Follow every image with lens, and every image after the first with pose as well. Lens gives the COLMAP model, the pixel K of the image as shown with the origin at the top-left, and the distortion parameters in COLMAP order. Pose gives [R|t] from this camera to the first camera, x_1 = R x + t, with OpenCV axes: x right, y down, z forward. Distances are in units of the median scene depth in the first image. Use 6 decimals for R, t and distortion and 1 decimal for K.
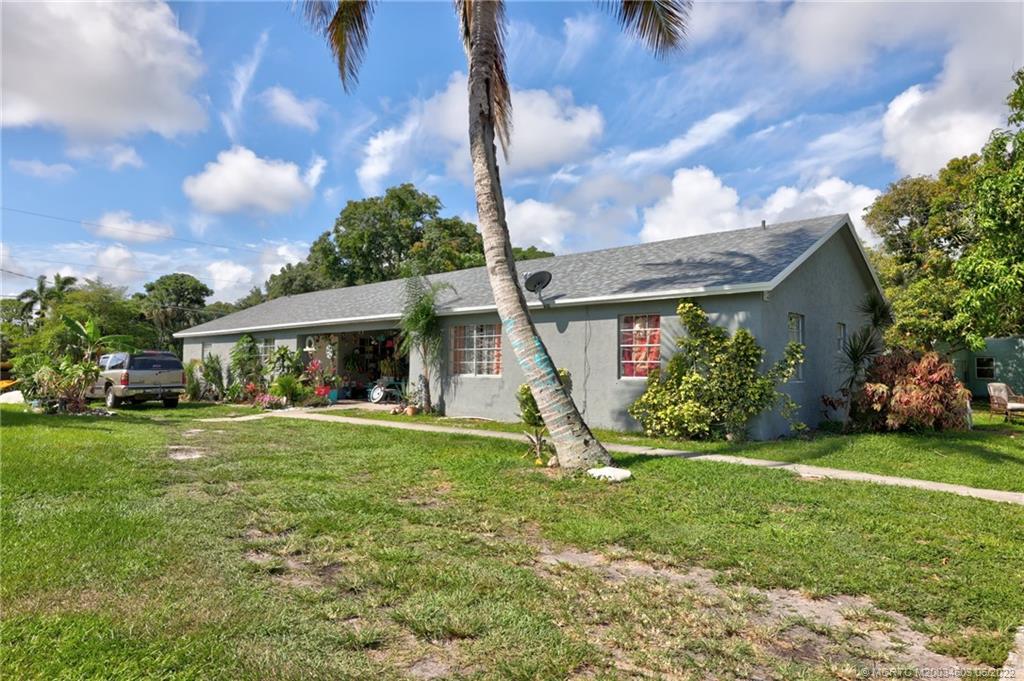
lens RADIAL K [[673.5, 0, 512.0], [0, 673.5, 340.5], [0, 0, 1]] dist [0.006977, 0.001527]
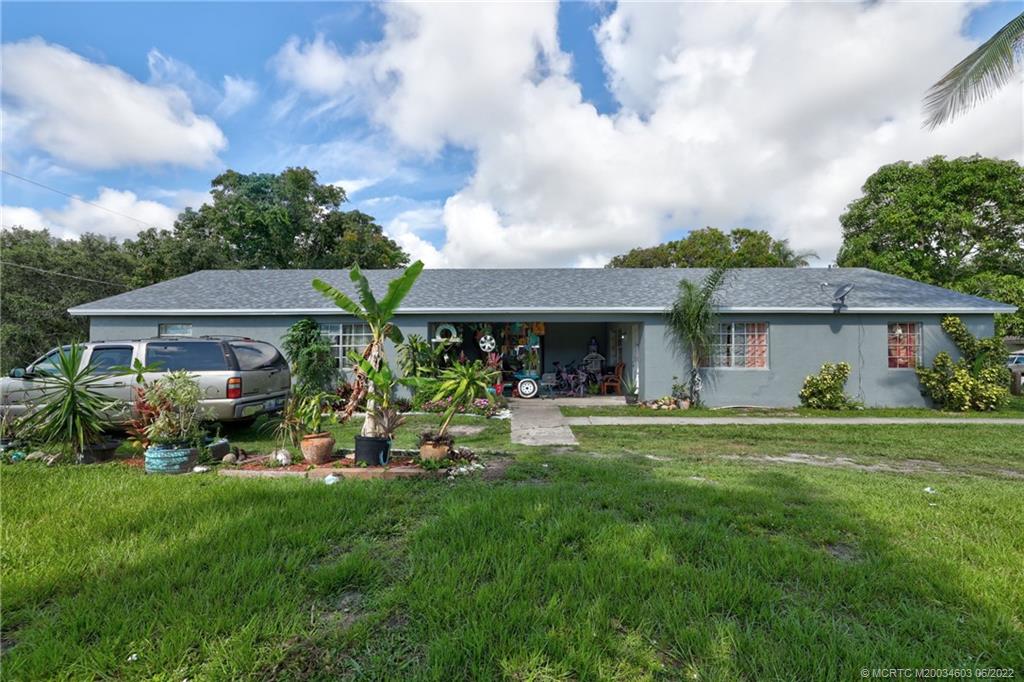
lens RADIAL K [[425.3, 0, 512.0], [0, 425.3, 341.0], [0, 0, 1]] dist [-0.003520, -0.000026]
pose [[0.751345, 0.014091, 0.659759, -0.449709], [-0.027156, 0.999585, 0.009577, 0.005514], [-0.659351, -0.025112, 0.751416, 0.403372]]
